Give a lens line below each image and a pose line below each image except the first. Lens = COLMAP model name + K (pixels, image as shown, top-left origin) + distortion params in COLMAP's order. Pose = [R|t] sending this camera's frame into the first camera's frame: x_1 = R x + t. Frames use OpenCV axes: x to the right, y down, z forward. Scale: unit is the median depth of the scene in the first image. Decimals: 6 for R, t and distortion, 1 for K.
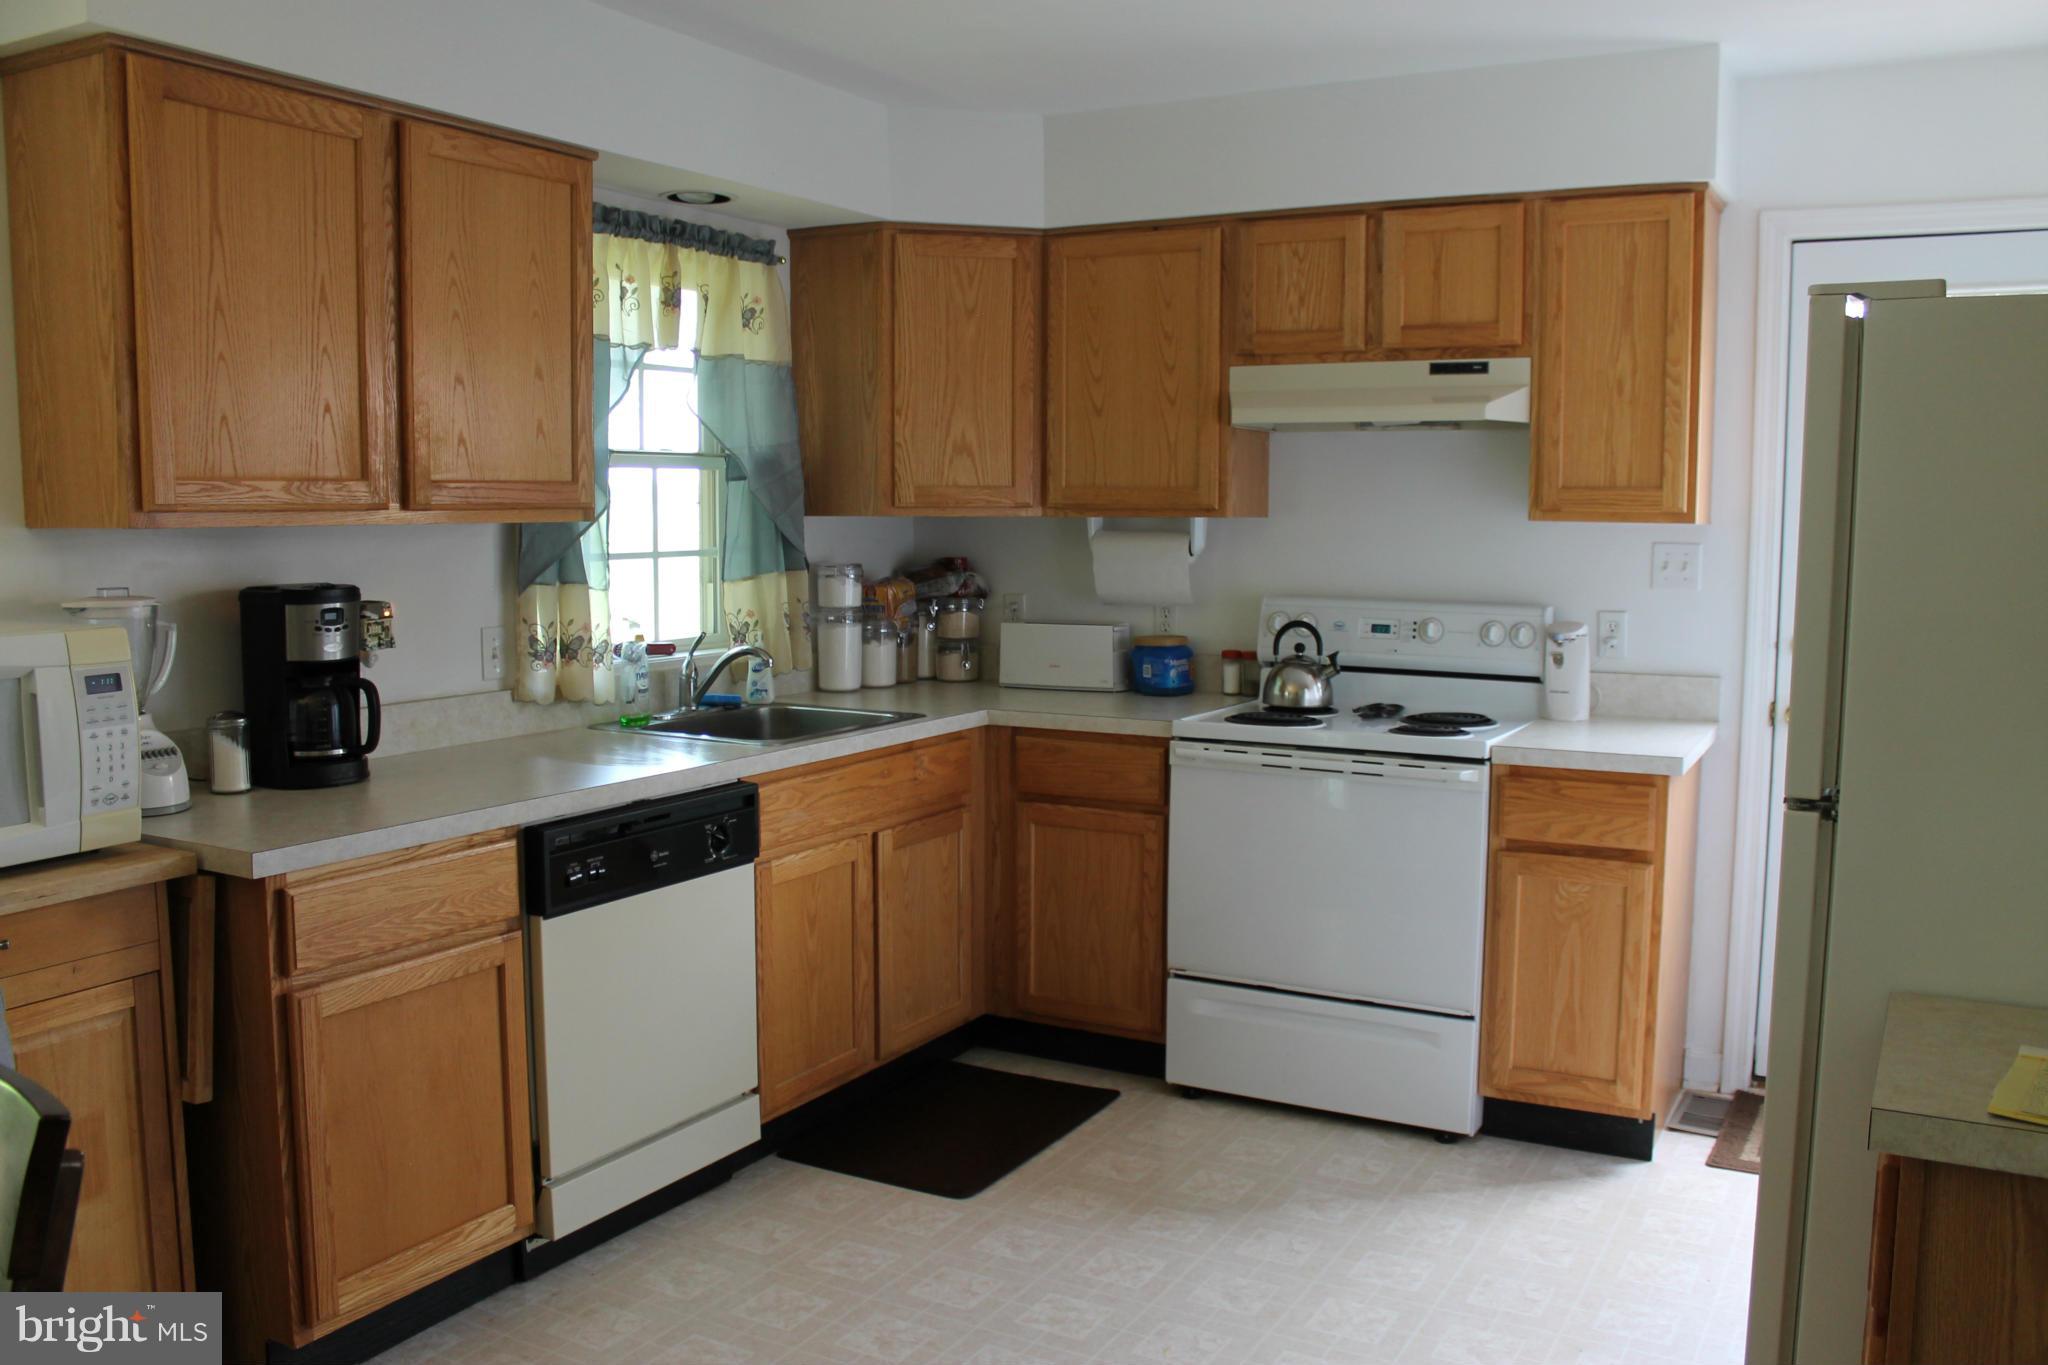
lens RADIAL K [[1709.8, 0, 1036.8], [0, 1709.8, 679.5], [0, 0, 1]] dist [-0.156800, 0.110407]
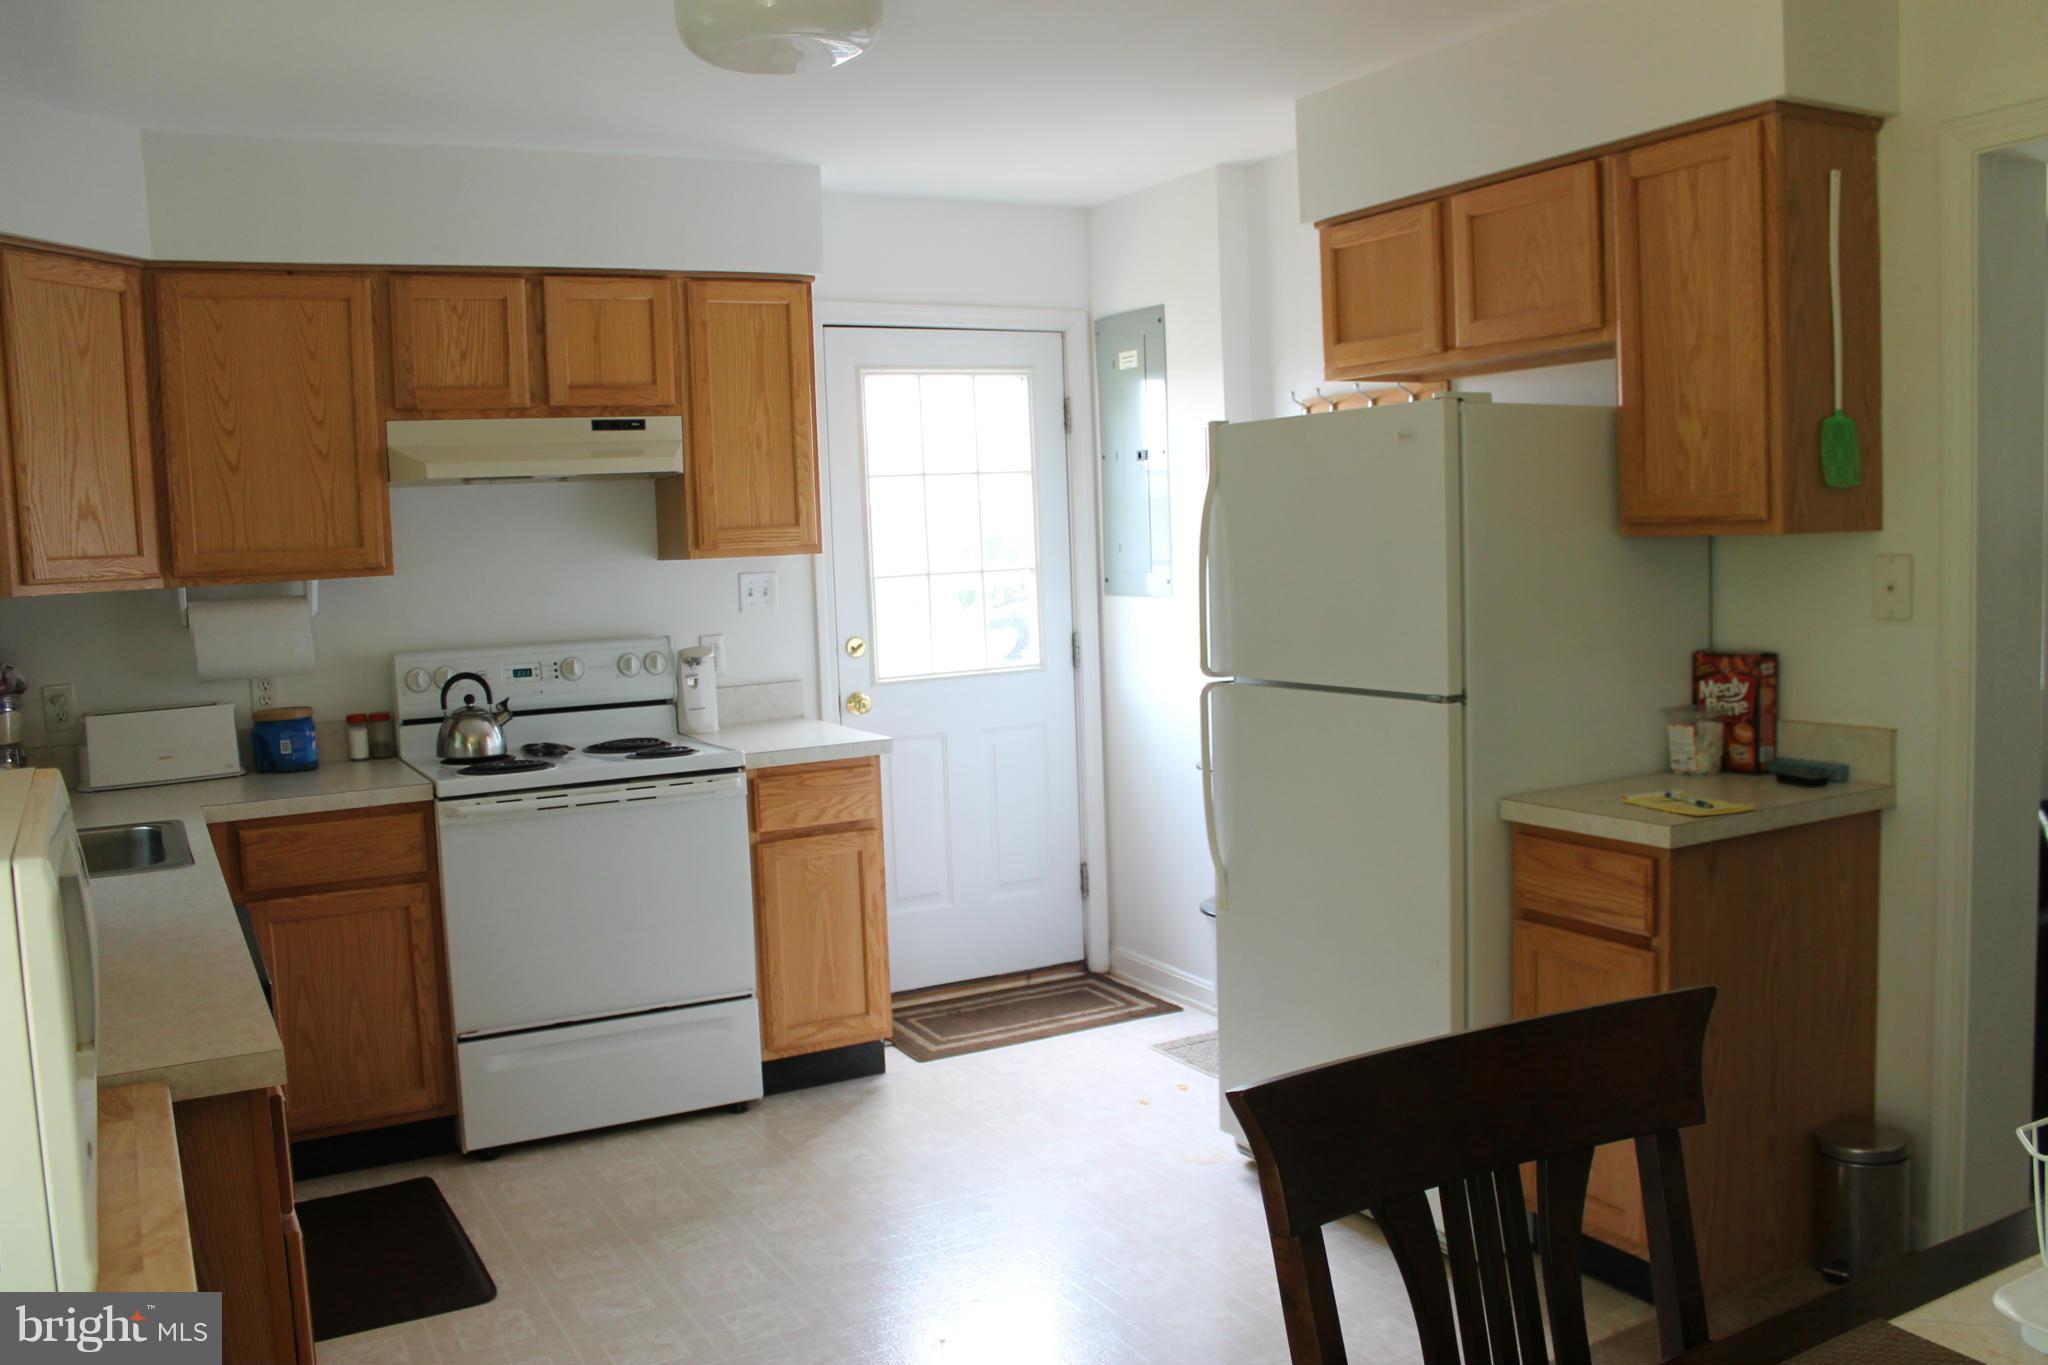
lens RADIAL K [[1709.8, 0, 1033.6], [0, 1709.8, 683.1], [0, 0, 1]] dist [-0.156800, 0.110407]
pose [[0.533202, -0.100446, 0.840004, -0.528675], [0.125507, 0.991331, 0.038875, -0.025921], [-0.836626, 0.084698, 0.541186, 0.186225]]
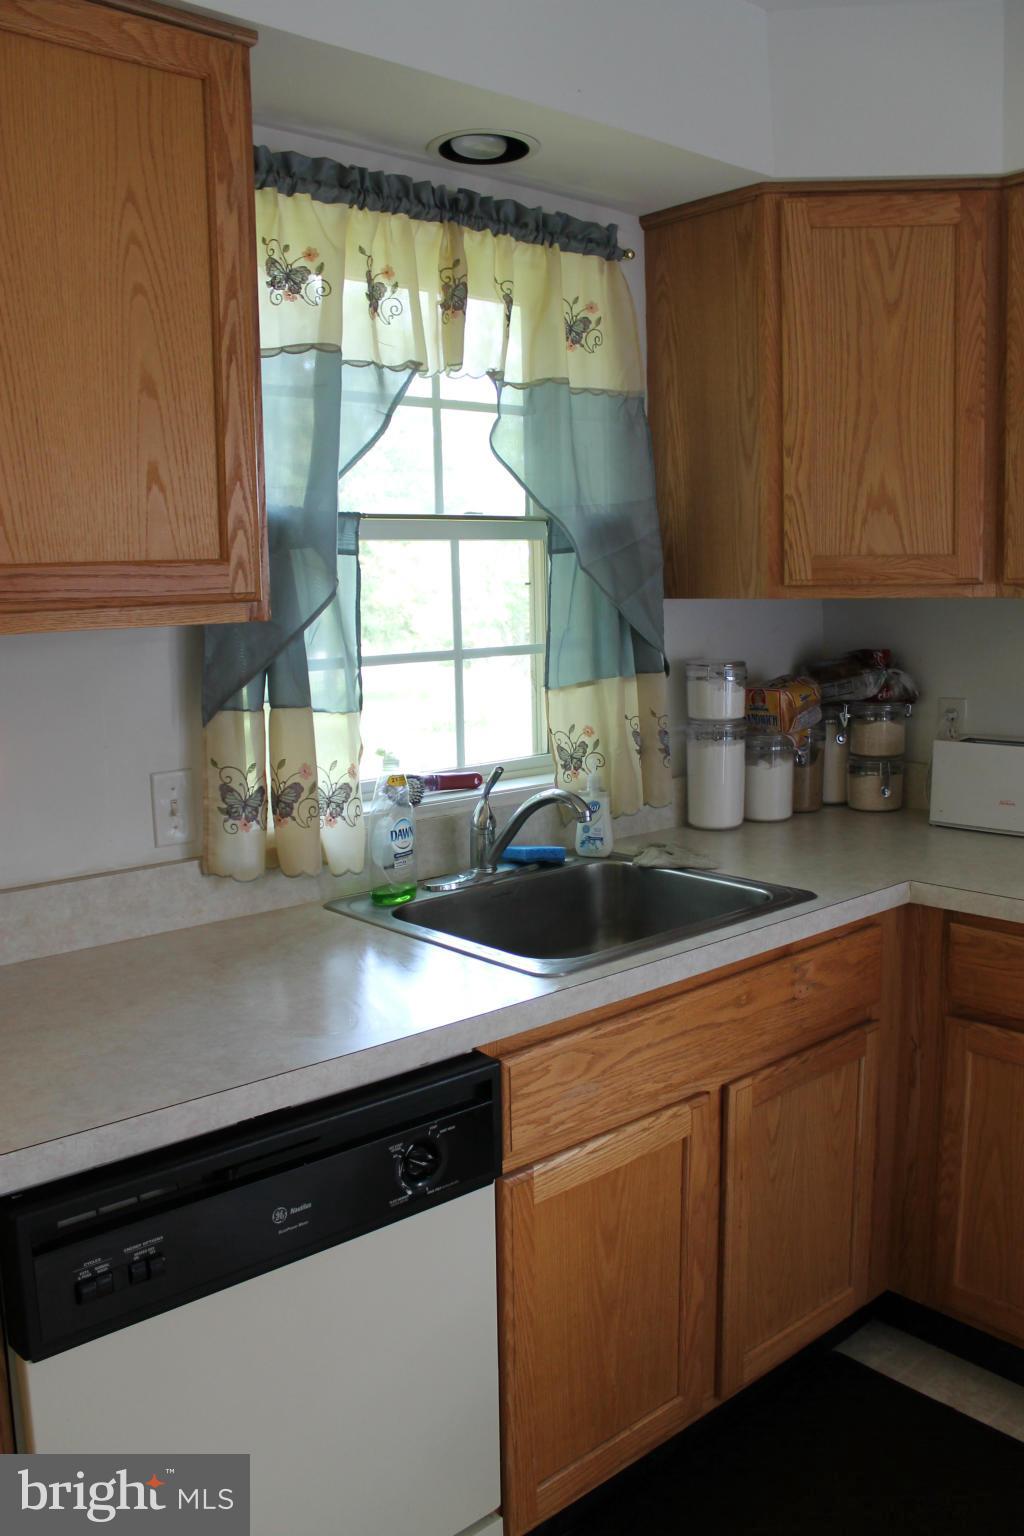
lens RADIAL K [[1282.4, 0, 502.4], [0, 1282.4, 776.2], [0, 0, 1]] dist [-0.156800, 0.110407]
pose [[0.939129, 0.026427, -0.342548, -0.010262], [-0.008949, 0.998581, 0.052504, -0.052069], [0.343449, -0.046243, 0.938032, 0.490919]]
